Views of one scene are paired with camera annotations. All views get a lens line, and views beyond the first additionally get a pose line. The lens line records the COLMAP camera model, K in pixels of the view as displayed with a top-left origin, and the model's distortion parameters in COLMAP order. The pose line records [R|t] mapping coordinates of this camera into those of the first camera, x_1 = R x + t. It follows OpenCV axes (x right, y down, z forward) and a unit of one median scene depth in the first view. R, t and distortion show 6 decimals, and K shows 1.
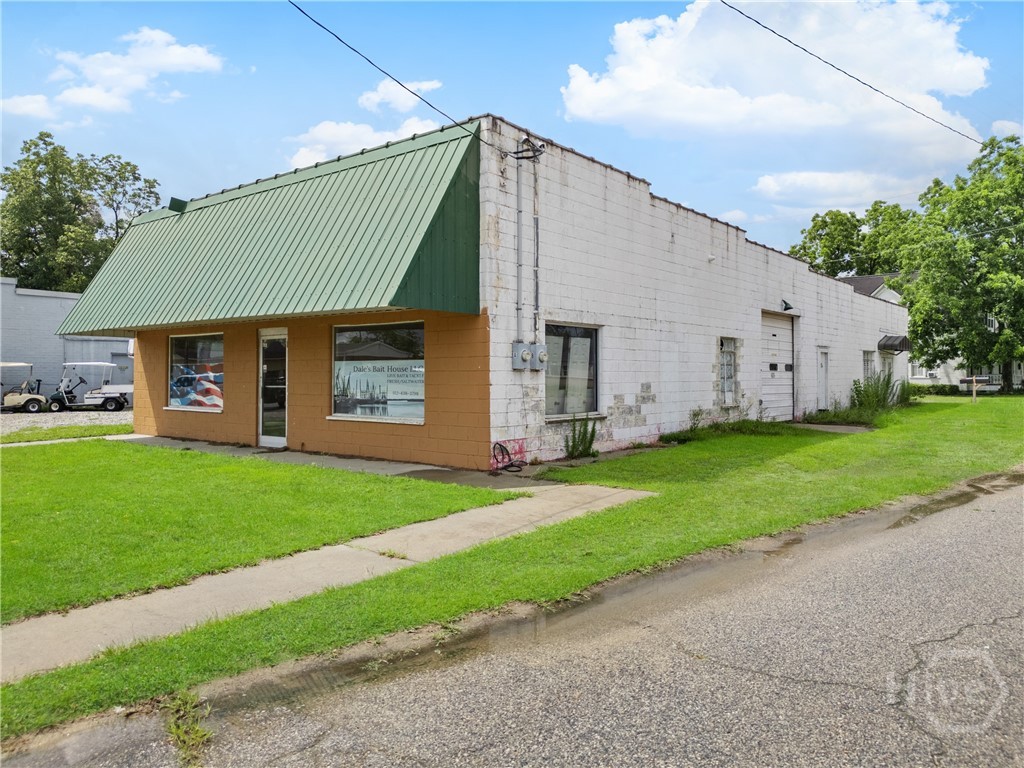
lens RADIAL K [[717.5, 0, 512.0], [0, 717.5, 384.0], [0, 0, 1]] dist [0.097125, -0.114296]
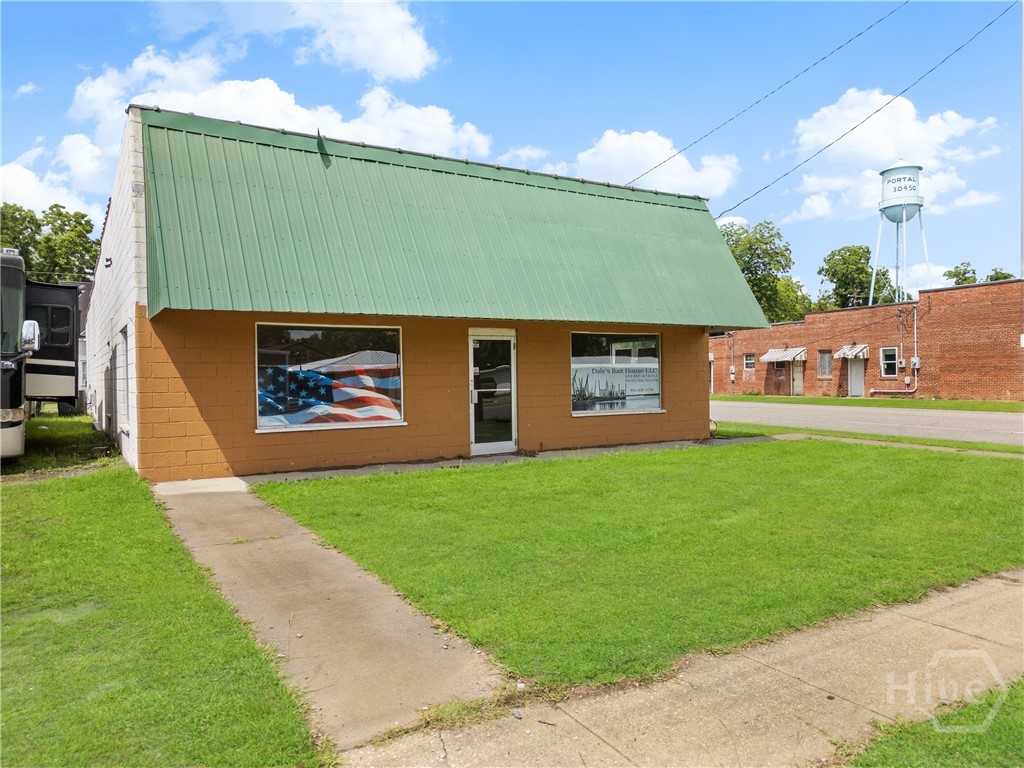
lens RADIAL K [[717.5, 0, 512.0], [0, 717.5, 384.0], [0, 0, 1]] dist [0.097125, -0.114296]
pose [[0.356590, -0.014091, 0.934155, -1.306013], [0.028160, 0.999594, 0.004329, -0.008198], [-0.933837, 0.024762, 0.356842, 0.699806]]
